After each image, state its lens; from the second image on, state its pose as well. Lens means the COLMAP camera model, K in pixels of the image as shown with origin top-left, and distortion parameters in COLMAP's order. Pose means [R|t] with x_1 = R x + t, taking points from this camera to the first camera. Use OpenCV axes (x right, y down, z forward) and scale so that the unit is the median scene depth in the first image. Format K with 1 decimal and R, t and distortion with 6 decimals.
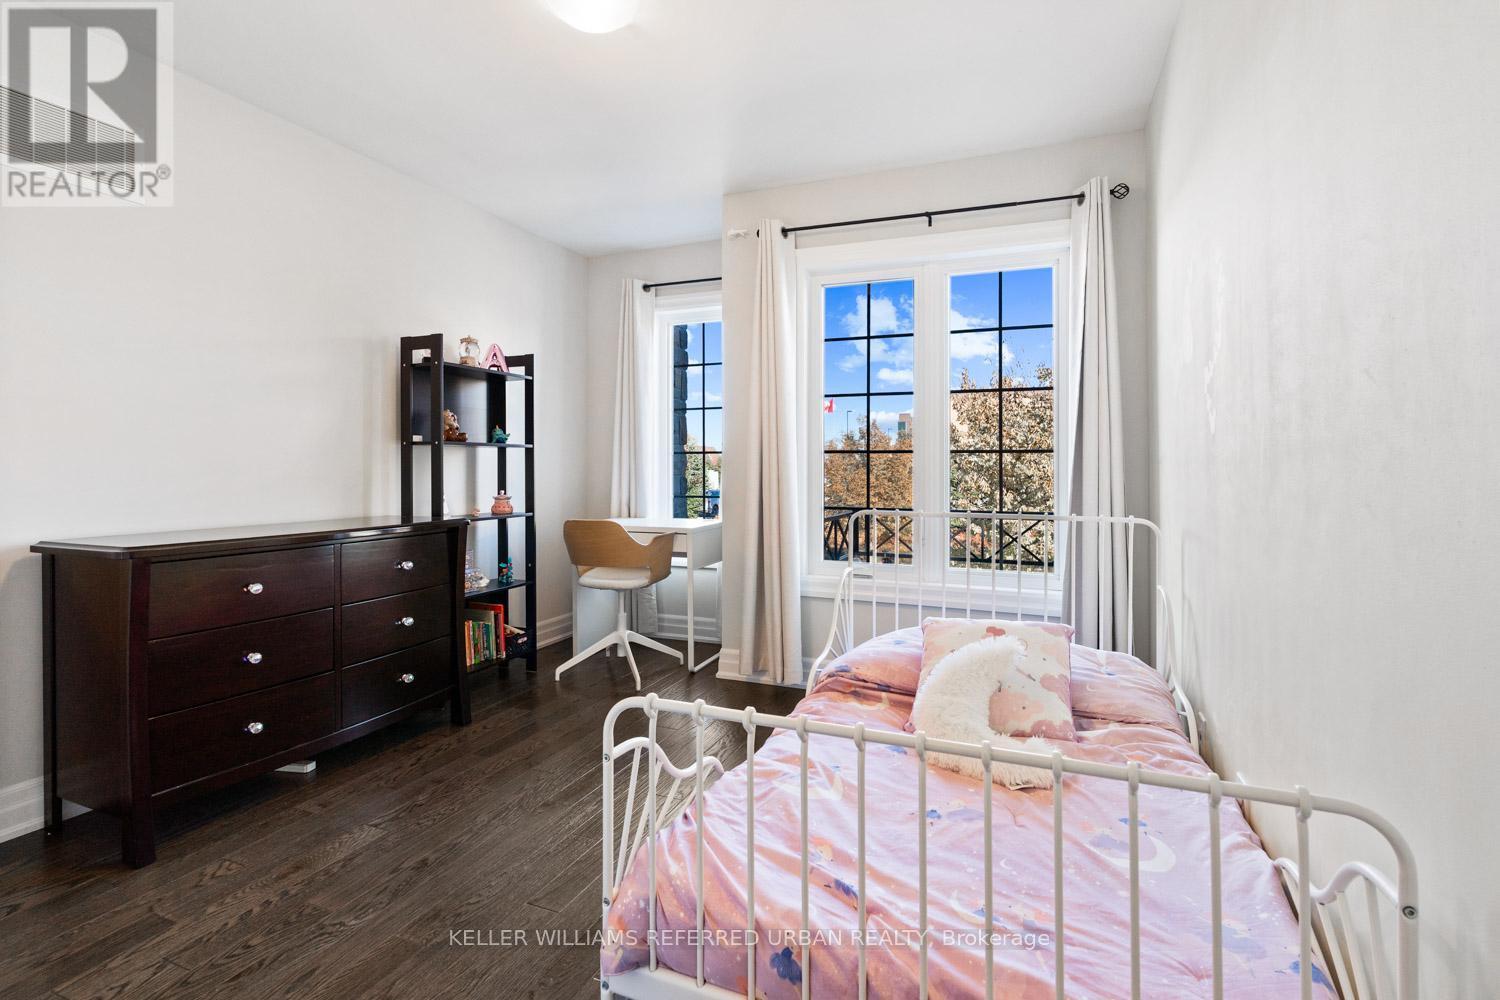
lens RADIAL K [[693.6, 0, 751.5], [0, 693.6, 468.8], [0, 0, 1]] dist [-0.000812, -0.000018]
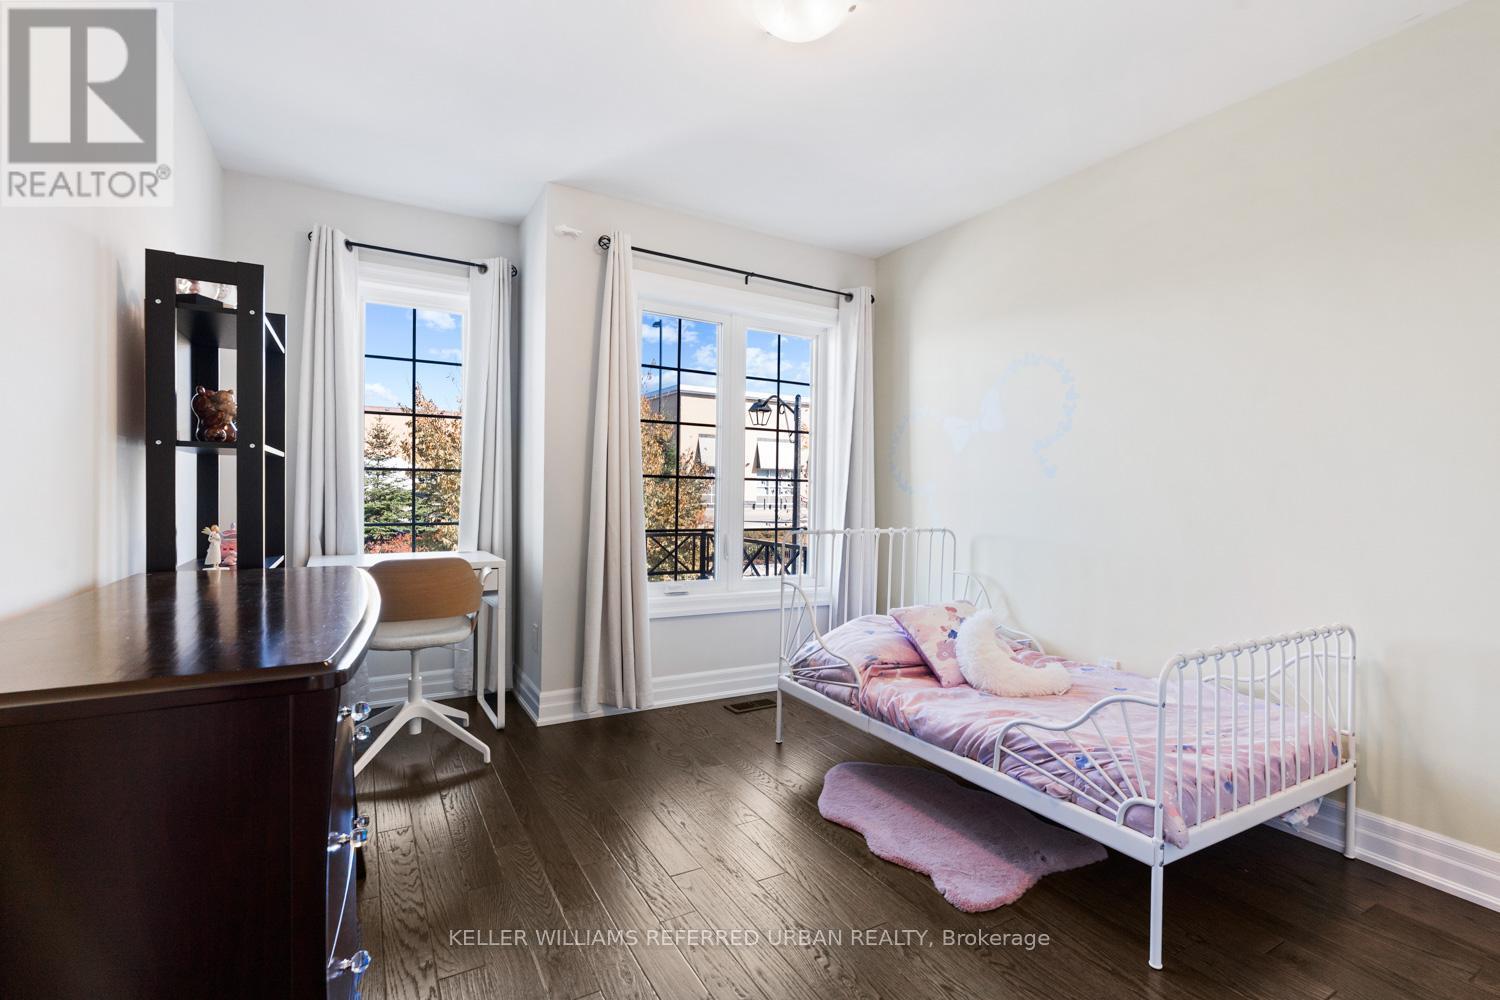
lens RADIAL K [[684.6, 0, 750.0], [0, 684.6, 500.0], [0, 0, 1]] dist [-0.000155, 0.000091]
pose [[0.612808, -0.003304, 0.790225, -0.609589], [-0.011121, 0.999856, 0.012804, -0.003515], [-0.790154, -0.016635, 0.612683, 0.272555]]
